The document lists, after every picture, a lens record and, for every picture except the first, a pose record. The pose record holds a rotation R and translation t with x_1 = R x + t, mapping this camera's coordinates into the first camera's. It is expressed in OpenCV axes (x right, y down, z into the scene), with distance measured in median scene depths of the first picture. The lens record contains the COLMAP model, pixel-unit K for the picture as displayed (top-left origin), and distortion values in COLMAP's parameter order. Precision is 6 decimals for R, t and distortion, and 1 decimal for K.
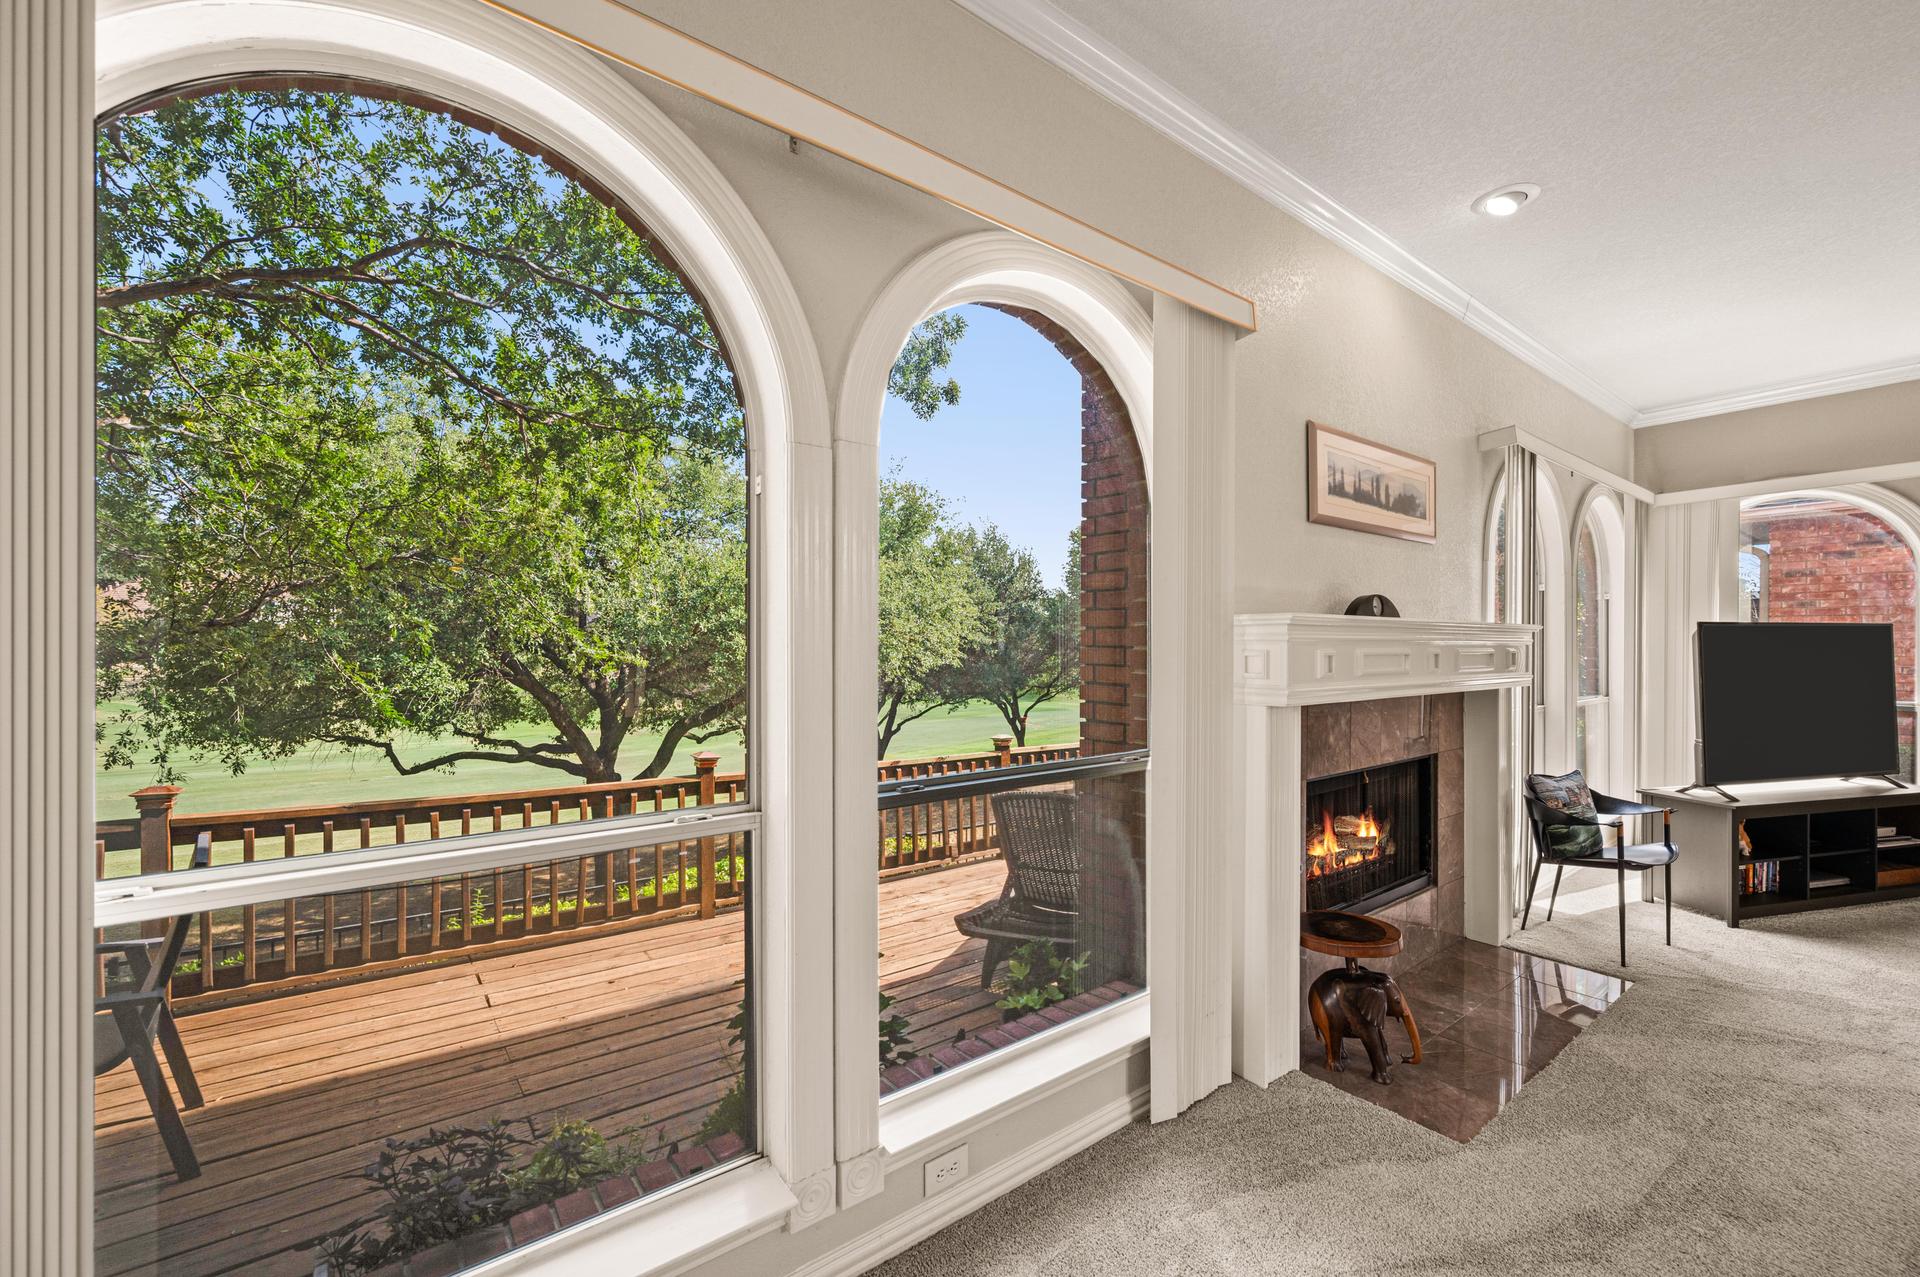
lens RADIAL K [[768.4, 0, 964.4], [0, 768.4, 645.8], [0, 0, 1]] dist [-0.001002, -0.000556]
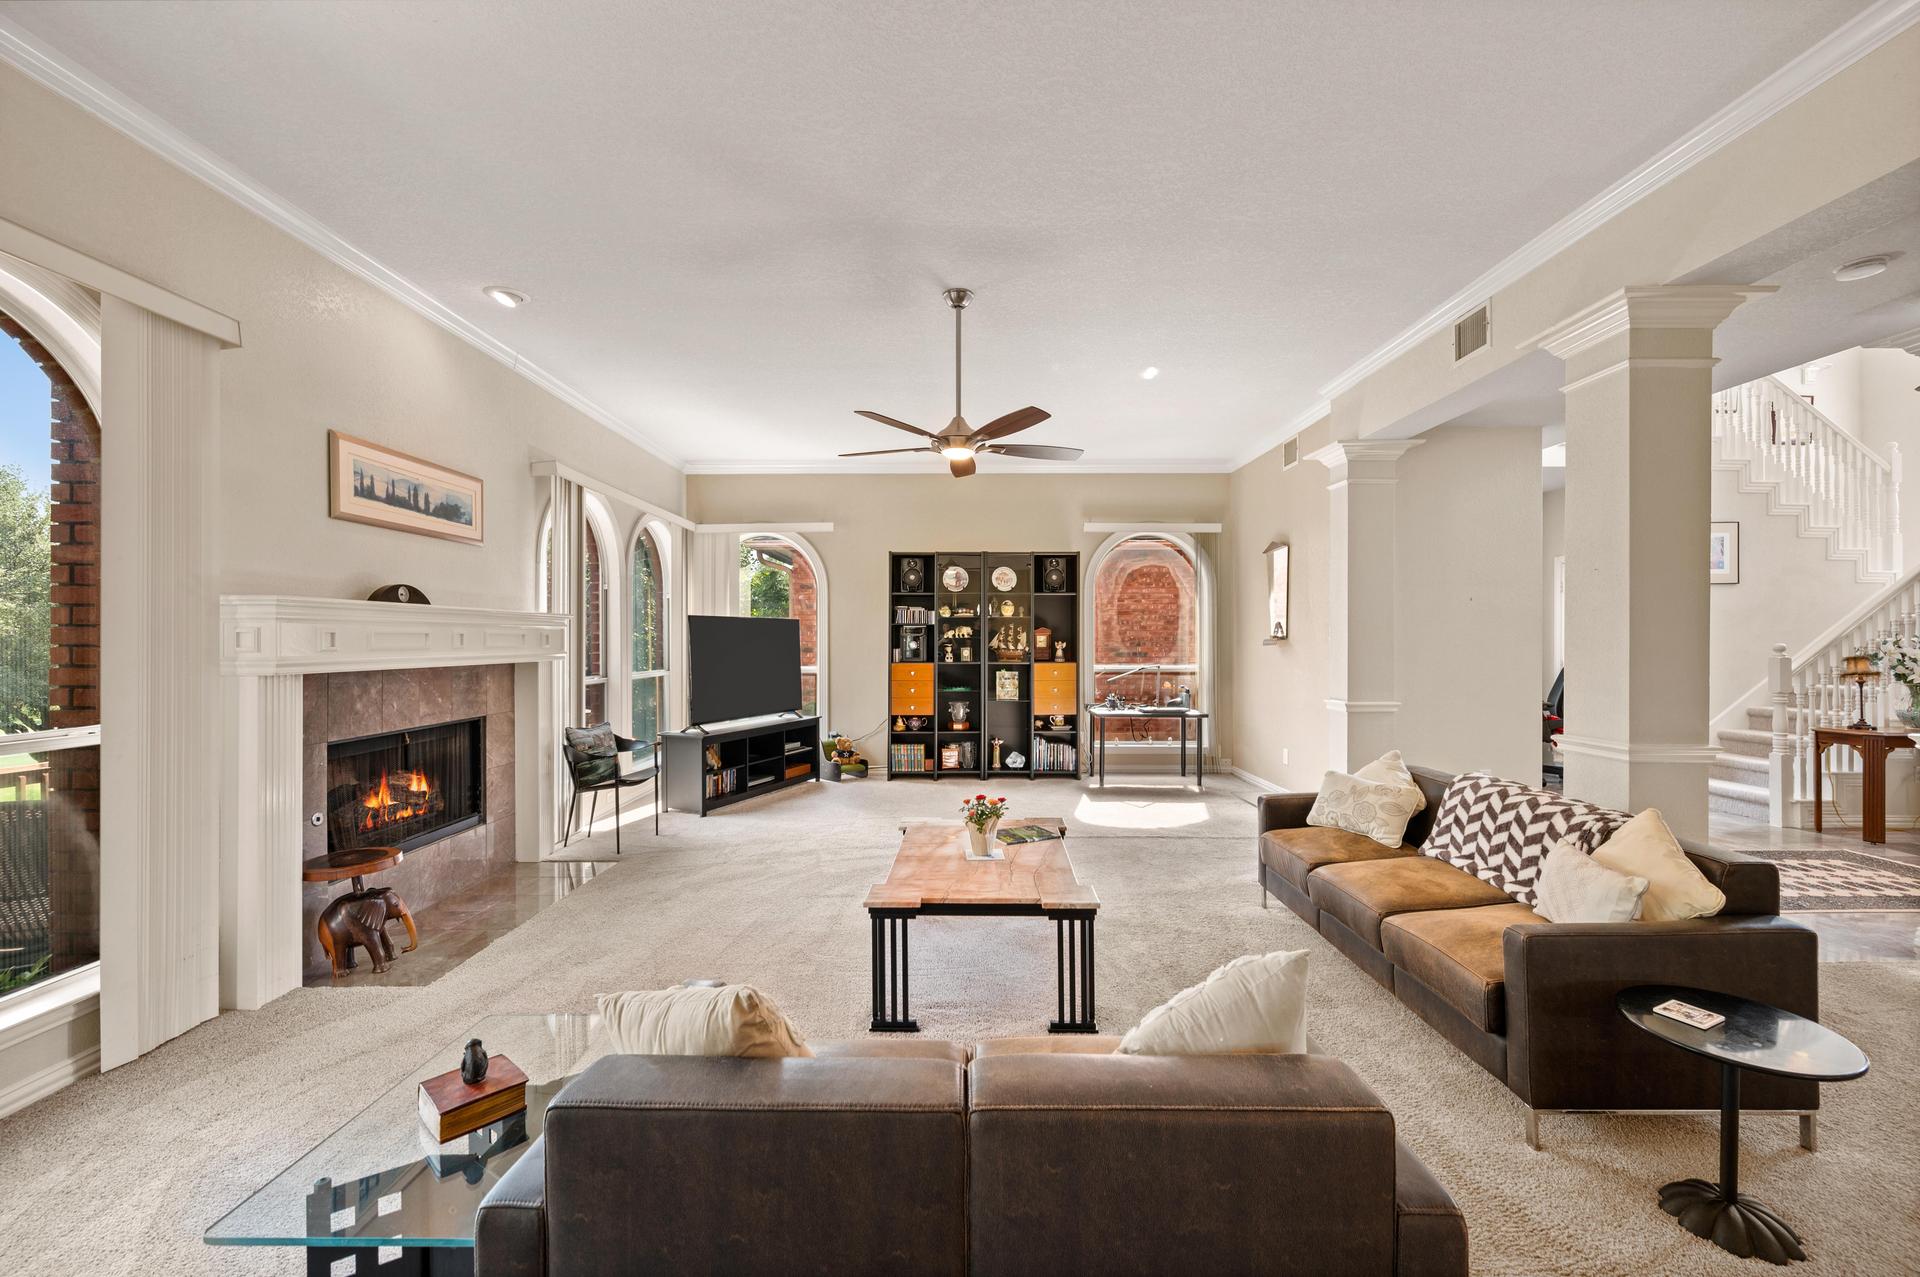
lens RADIAL K [[798.7, 0, 949.5], [0, 798.7, 640.3], [0, 0, 1]] dist [-0.000872, 0.000236]
pose [[0.615914, -0.002103, 0.787811, 0.064596], [0.000835, 0.999998, 0.002017, 0.016853], [-0.787813, -0.000584, 0.615914, -0.388024]]
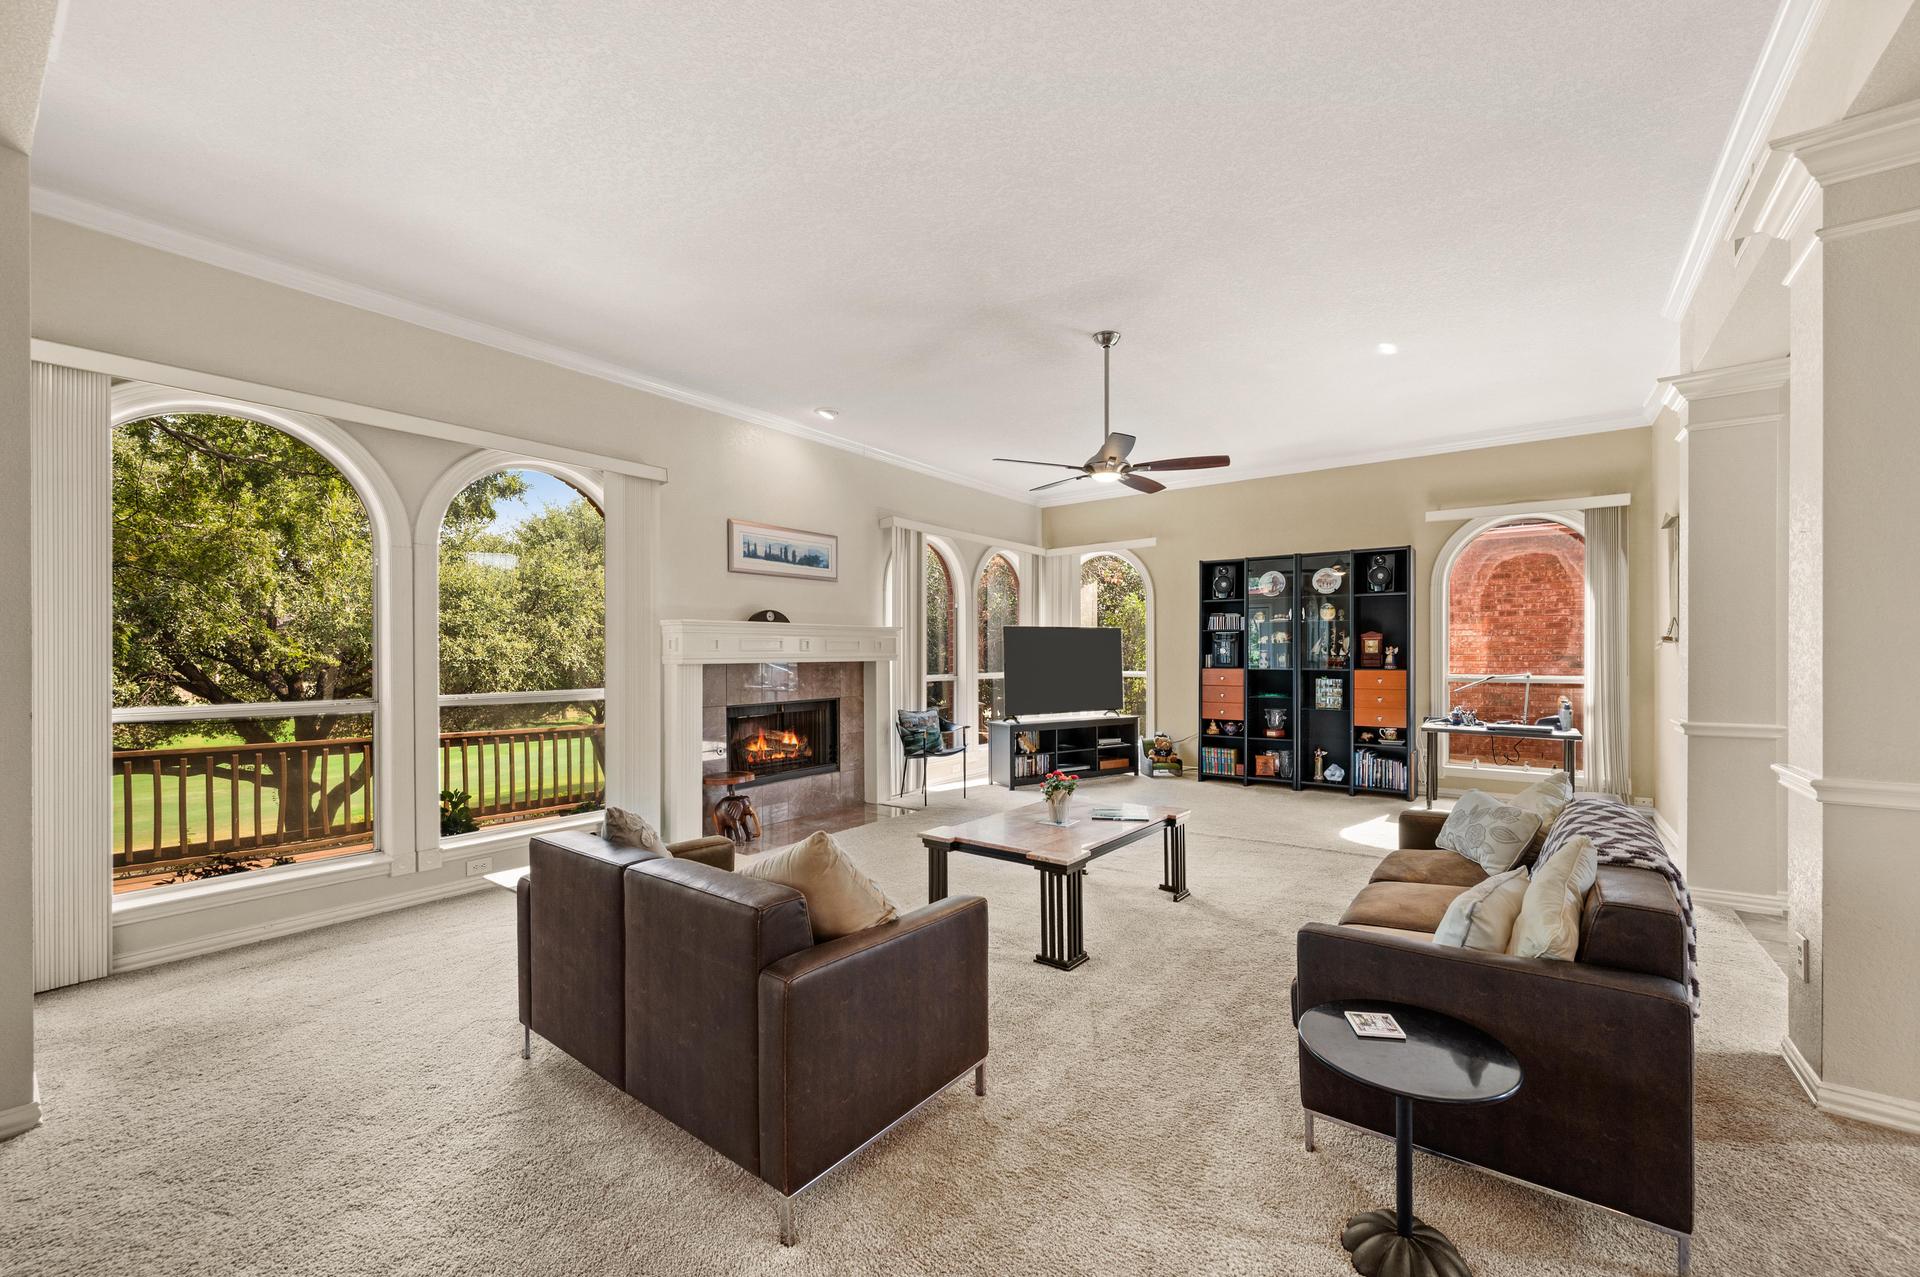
lens RADIAL K [[768.4, 0, 930.3], [0, 768.4, 652.5], [0, 0, 1]] dist [-0.001002, -0.000556]
pose [[0.968871, -0.003431, 0.247542, 0.383349], [0.003347, 0.999994, 0.000758, 0.033492], [-0.247543, 0.000094, 0.968877, -0.819193]]
